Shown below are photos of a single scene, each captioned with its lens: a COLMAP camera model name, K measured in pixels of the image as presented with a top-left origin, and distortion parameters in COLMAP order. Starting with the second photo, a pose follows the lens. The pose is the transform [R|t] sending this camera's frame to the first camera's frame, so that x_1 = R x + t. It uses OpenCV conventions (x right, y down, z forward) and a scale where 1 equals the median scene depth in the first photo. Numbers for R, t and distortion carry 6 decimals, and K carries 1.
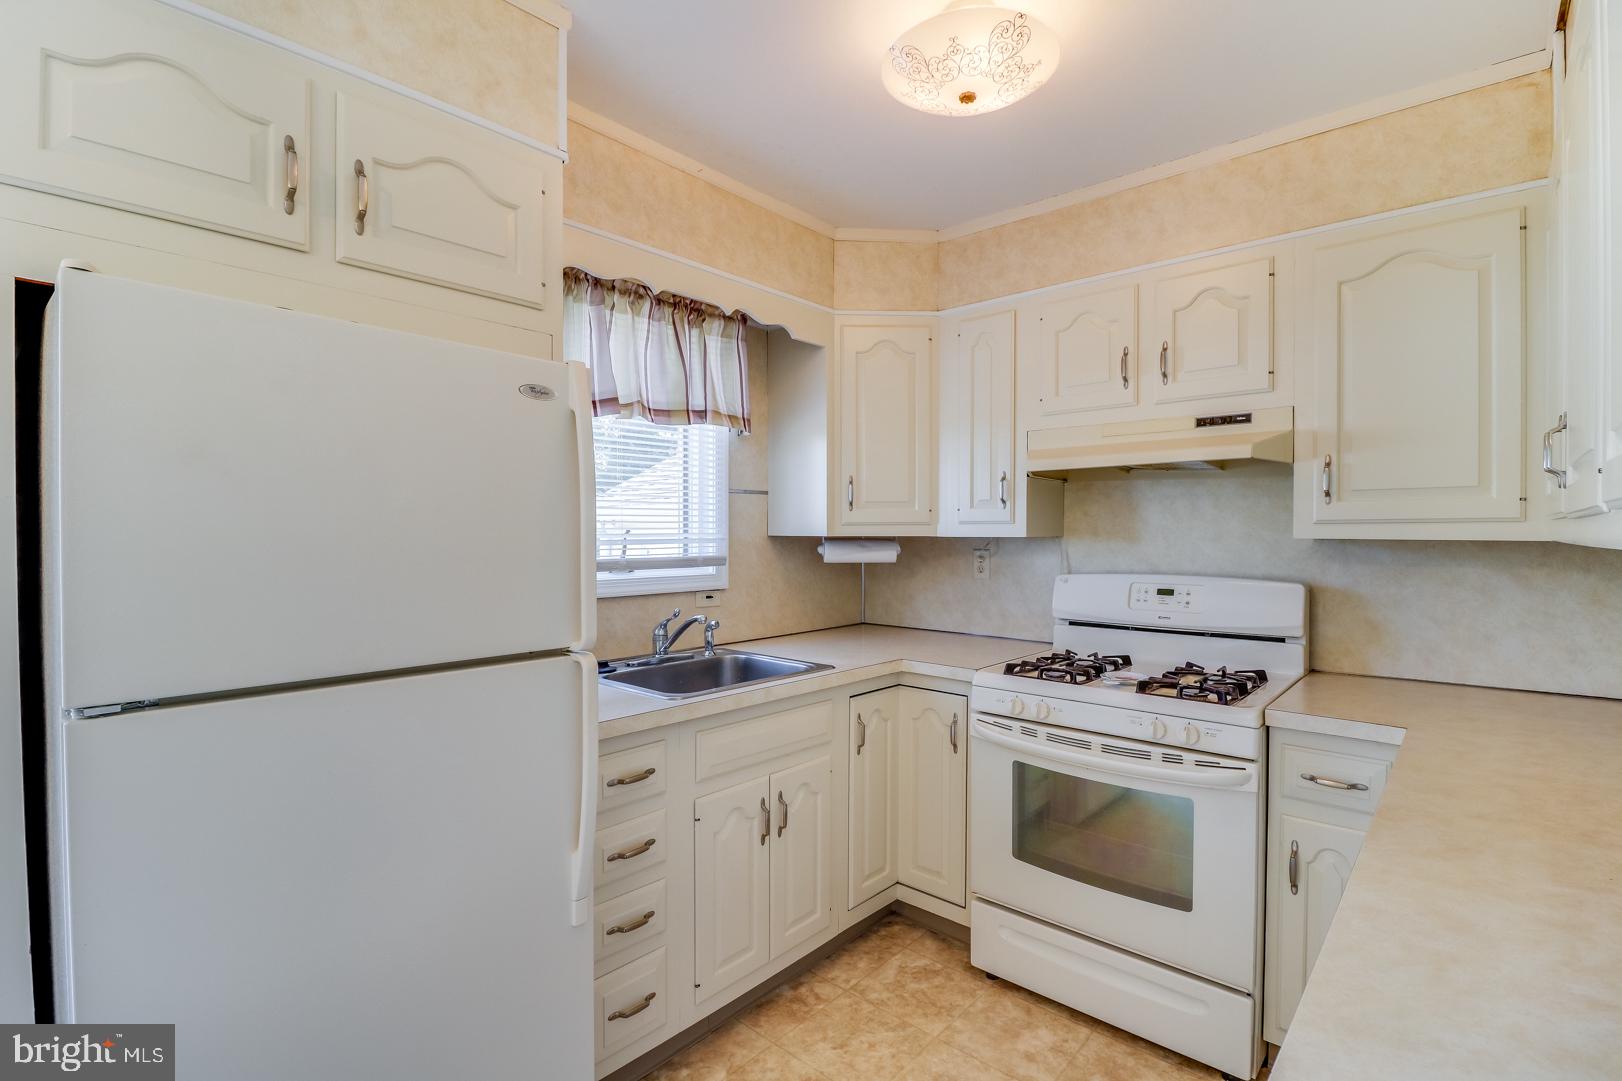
lens RADIAL K [[760.6, 0, 813.9], [0, 760.6, 536.9], [0, 0, 1]] dist [-0.012892, -0.006281]
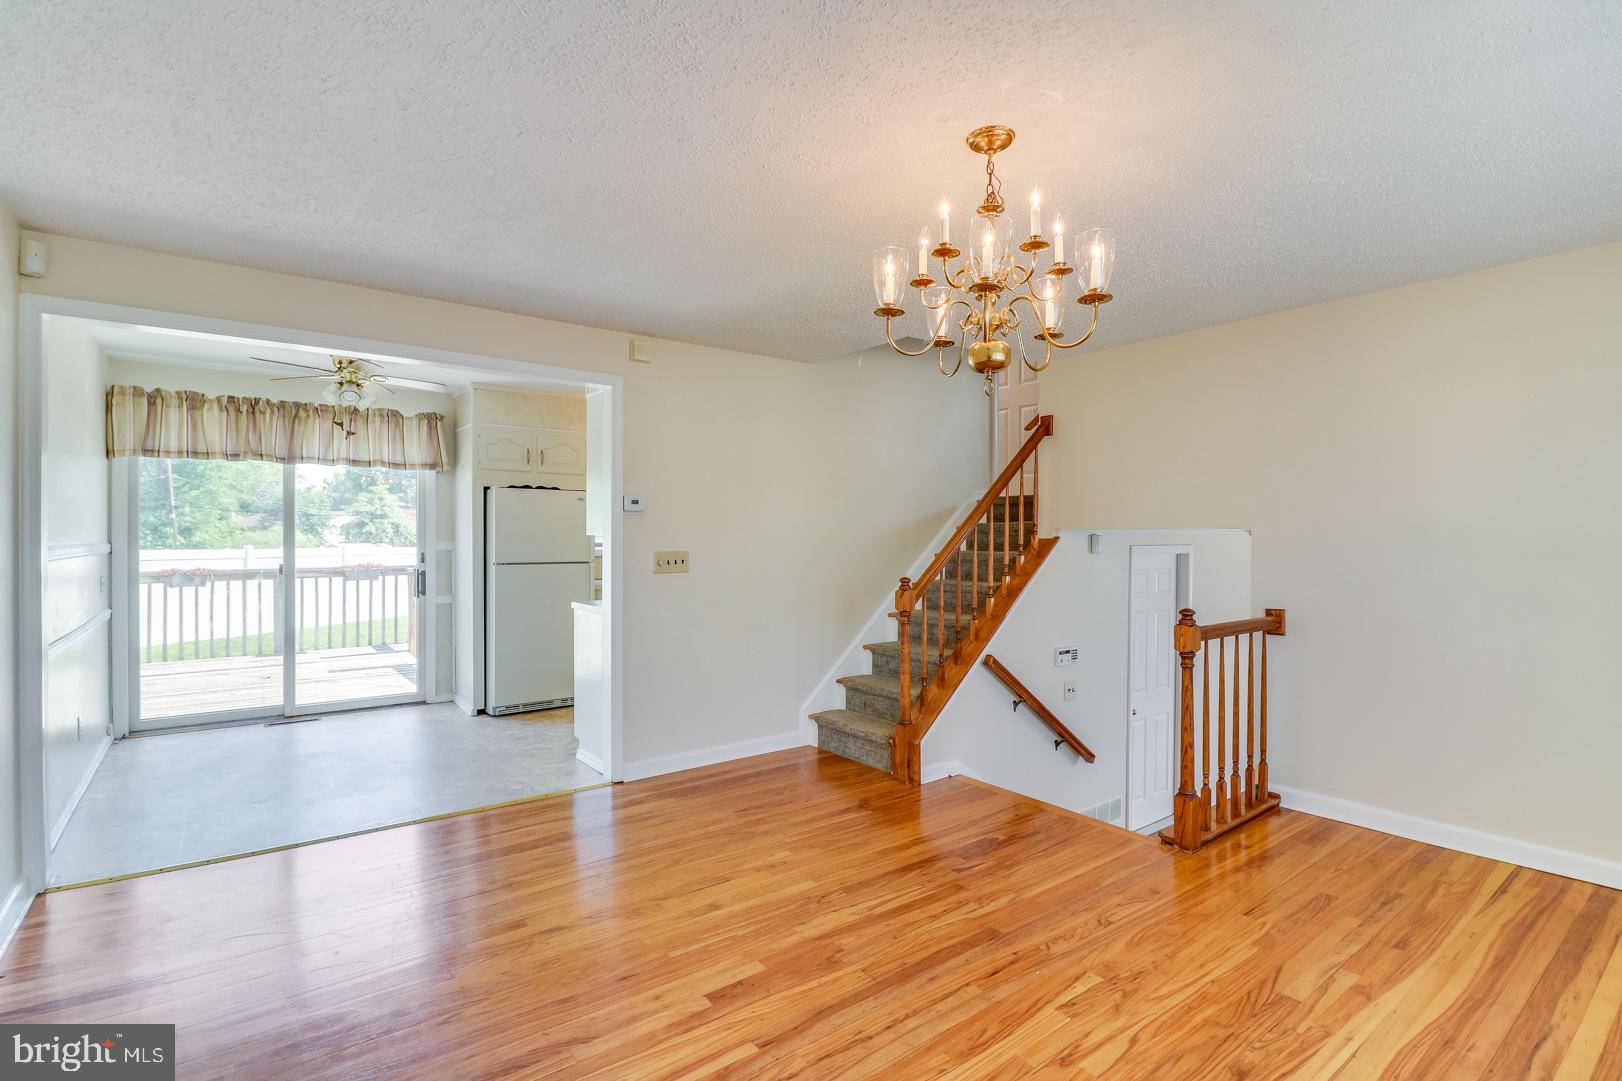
lens RADIAL K [[760.6, 0, 802.4], [0, 760.6, 537.7], [0, 0, 1]] dist [-0.012892, -0.006281]
pose [[0.979083, 0.004848, -0.203404, 1.010041], [-0.005288, 0.999985, -0.001620, 0.010342], [0.203393, 0.002662, 0.979094, -1.710287]]
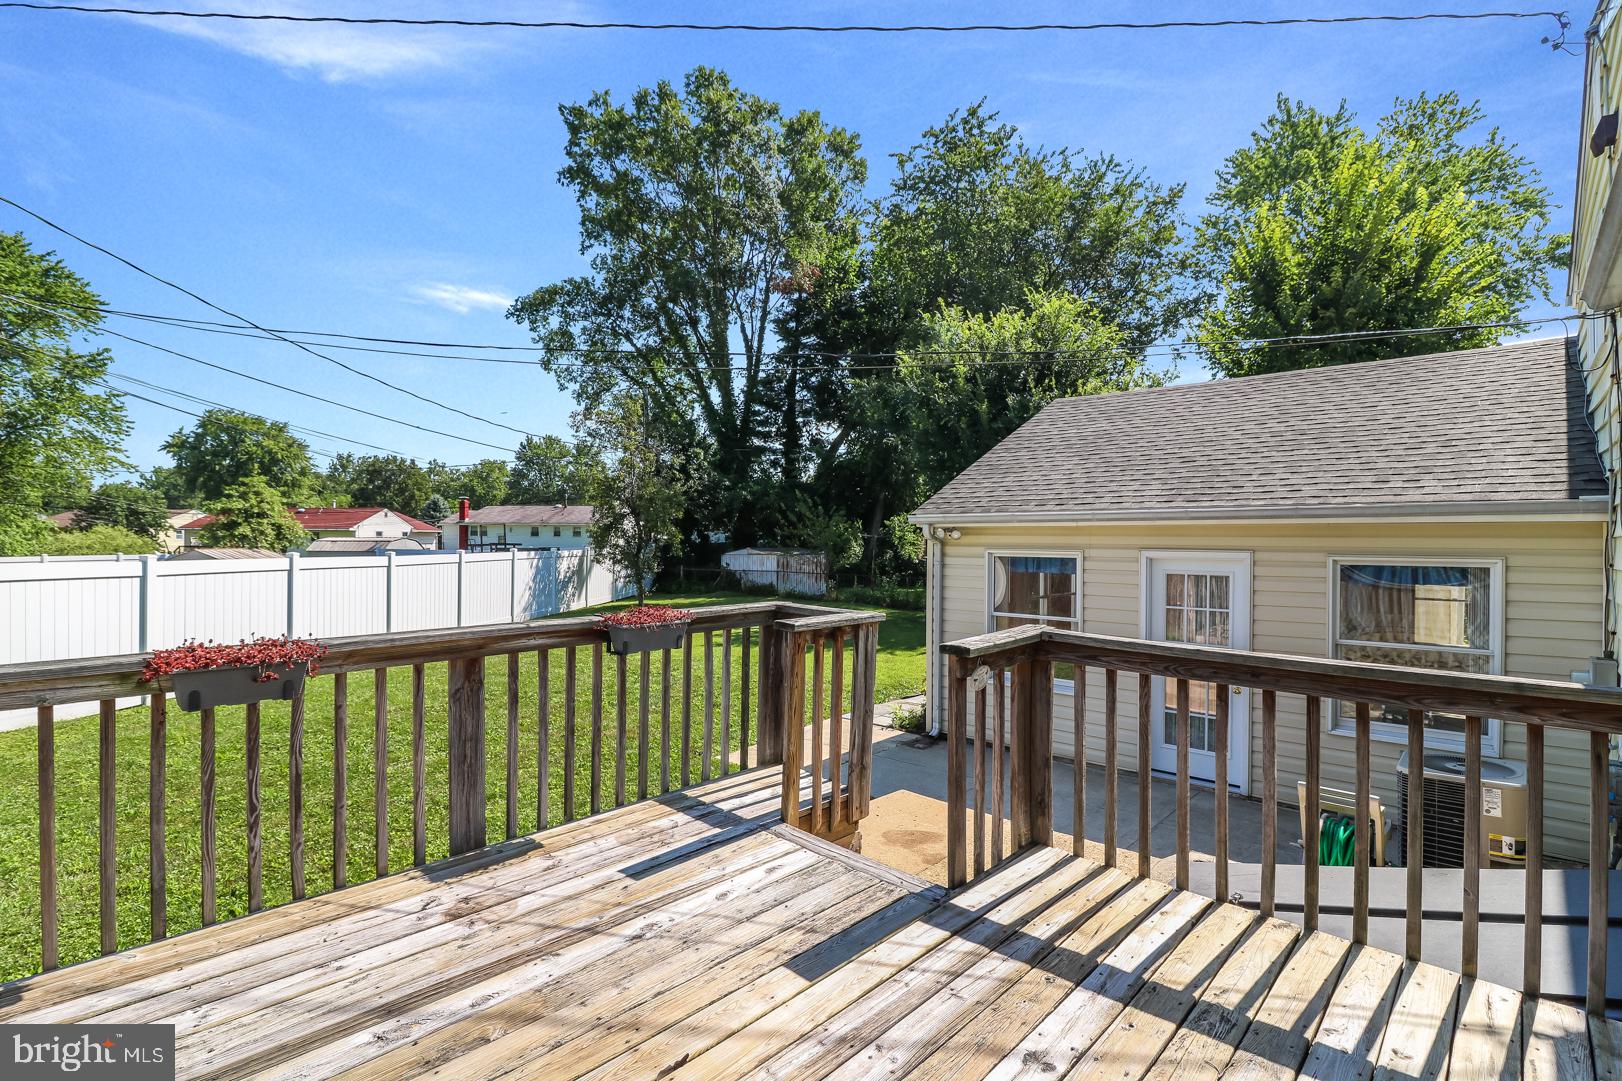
lens RADIAL K [[763.0, 0, 813.0], [0, 763.0, 536.2], [0, 0, 1]] dist [-0.019099, -0.002175]
pose [[0.999308, 0.006951, -0.036545, -1.532318], [-0.007326, 0.999922, -0.010157, 0.003892], [0.036472, 0.010417, 0.999280, -0.011266]]
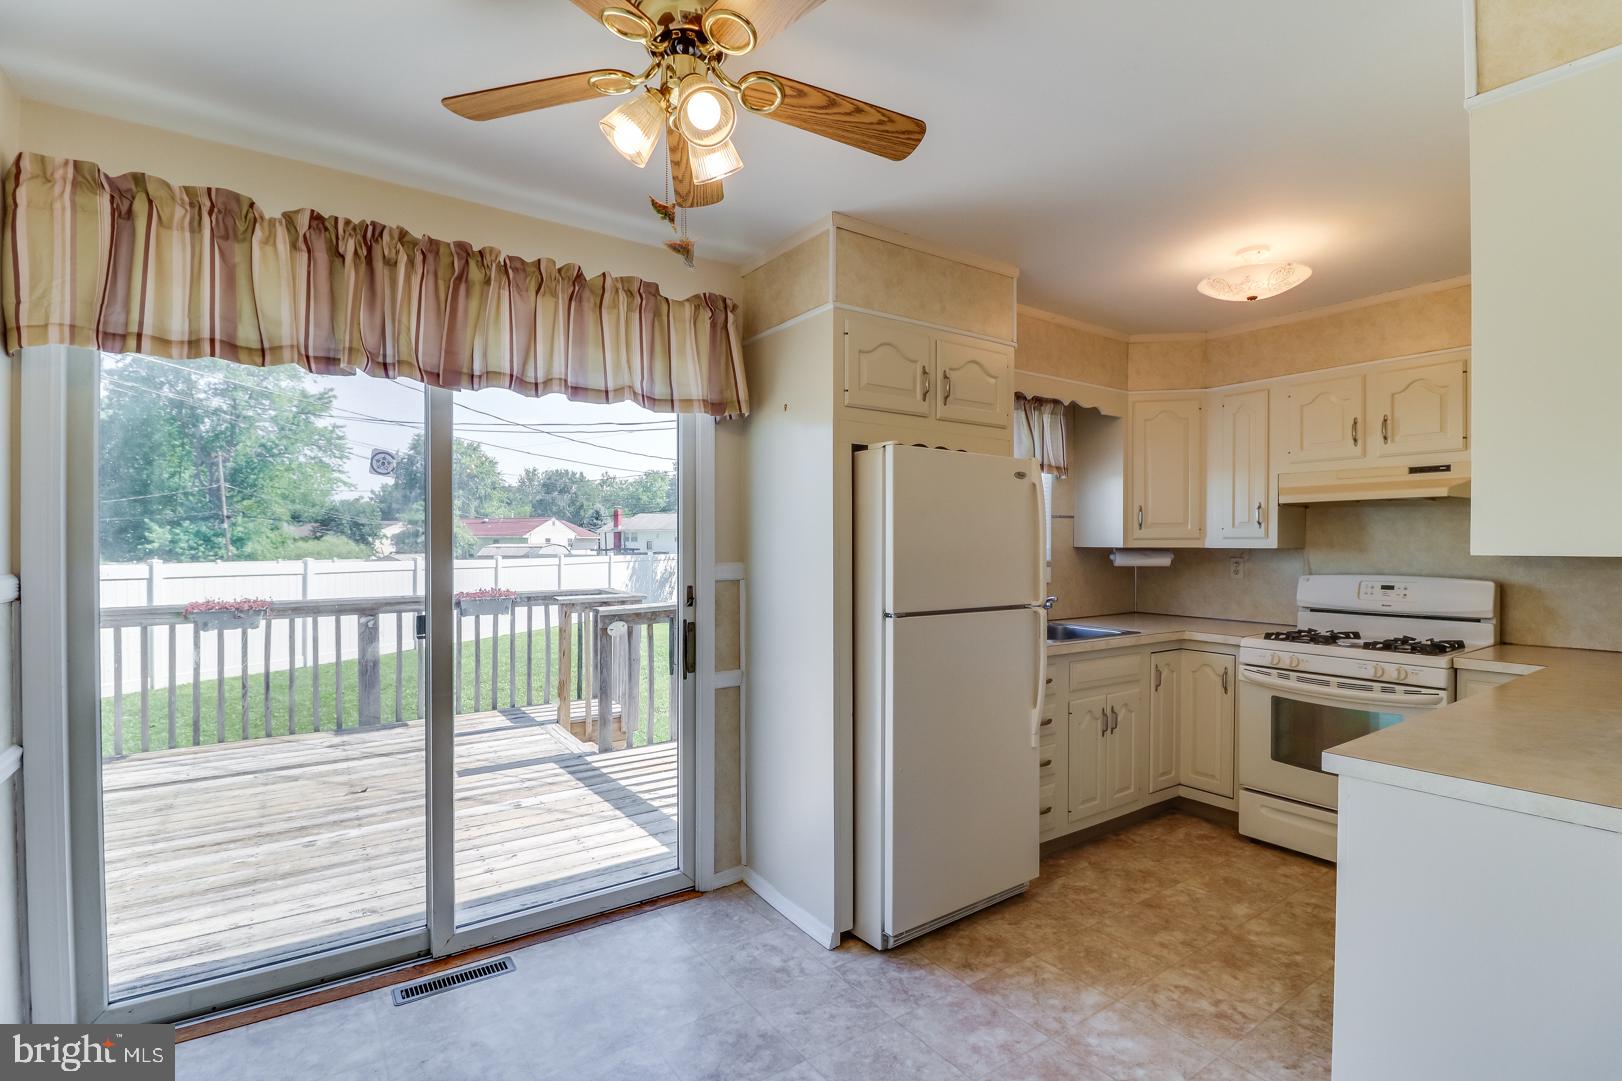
lens RADIAL K [[760.6, 0, 807.6], [0, 760.6, 543.8], [0, 0, 1]] dist [-0.012892, -0.006281]
pose [[0.970020, 0.001110, -0.243023, -0.255177], [-0.002249, 0.999988, -0.004411, 0.000027], [0.243015, 0.004825, 0.970011, -0.653500]]
